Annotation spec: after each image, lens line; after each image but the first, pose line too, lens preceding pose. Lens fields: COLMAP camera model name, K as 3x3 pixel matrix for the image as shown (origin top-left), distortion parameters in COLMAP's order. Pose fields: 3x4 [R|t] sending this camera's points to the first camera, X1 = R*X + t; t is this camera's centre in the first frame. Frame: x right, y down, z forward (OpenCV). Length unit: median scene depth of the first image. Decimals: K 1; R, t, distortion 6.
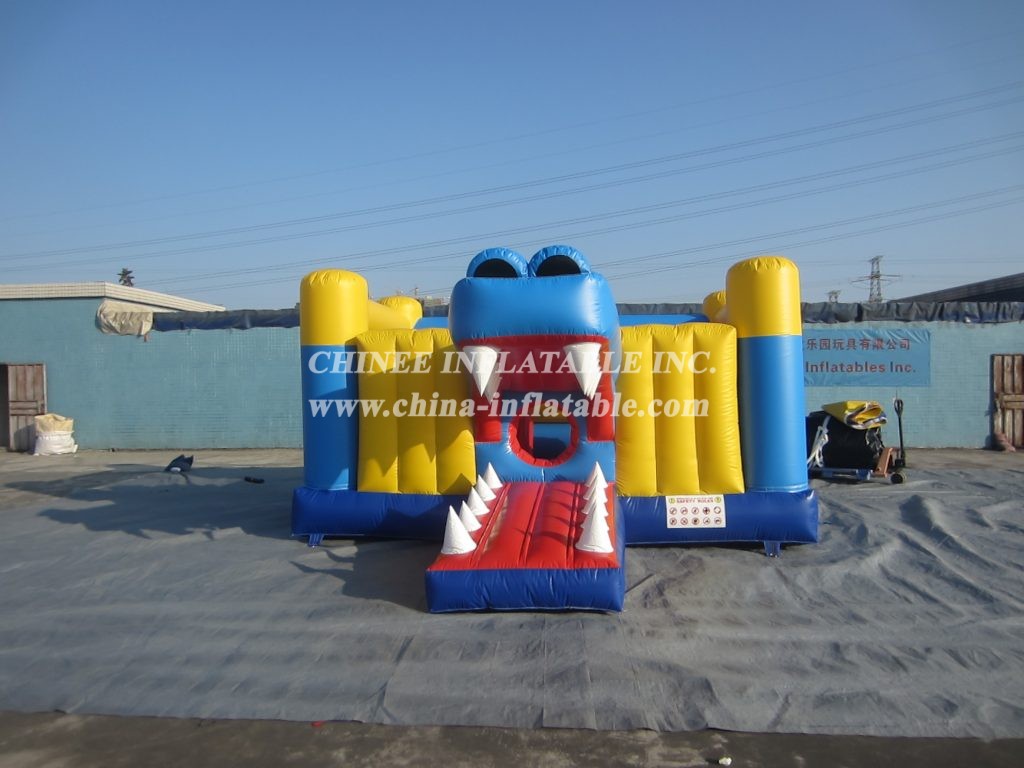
lens RADIAL K [[706.0, 0, 512.0], [0, 706.0, 384.0], [0, 0, 1]] dist [-0.044004, 0.003581]
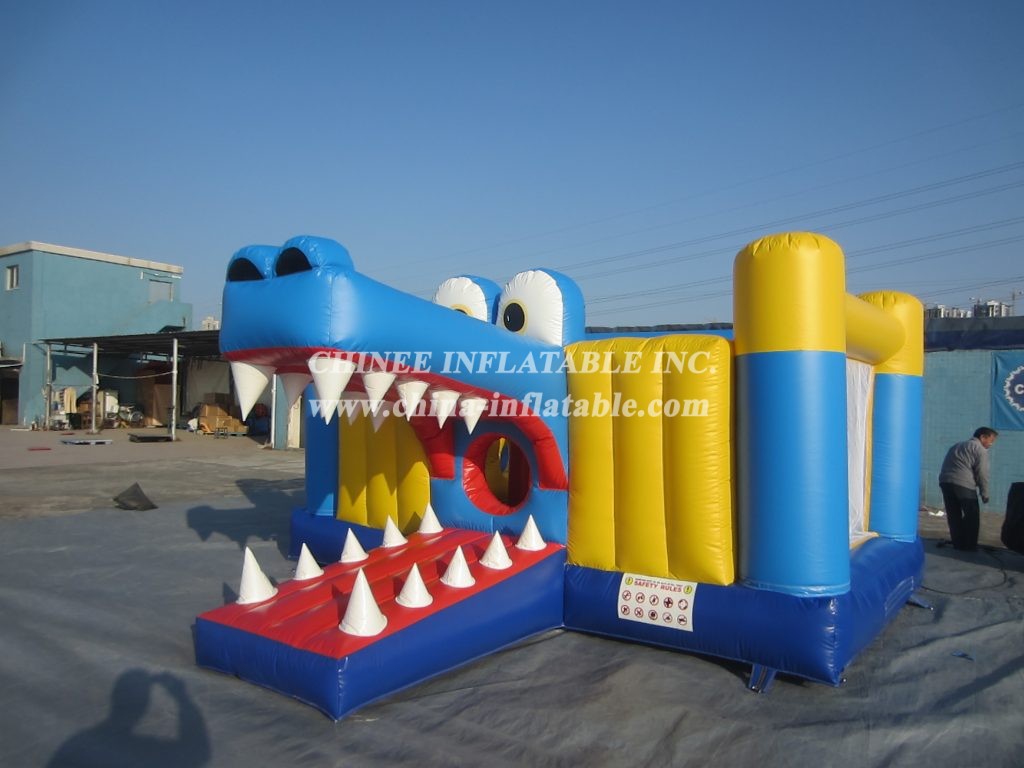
lens RADIAL K [[706.0, 0, 512.0], [0, 706.0, 384.0], [0, 0, 1]] dist [-0.044004, 0.003581]
pose [[0.872587, 0.019576, -0.488067, 0.476455], [-0.038013, 0.998888, -0.027895, -0.011502], [0.486978, 0.042894, 0.872361, 0.305991]]
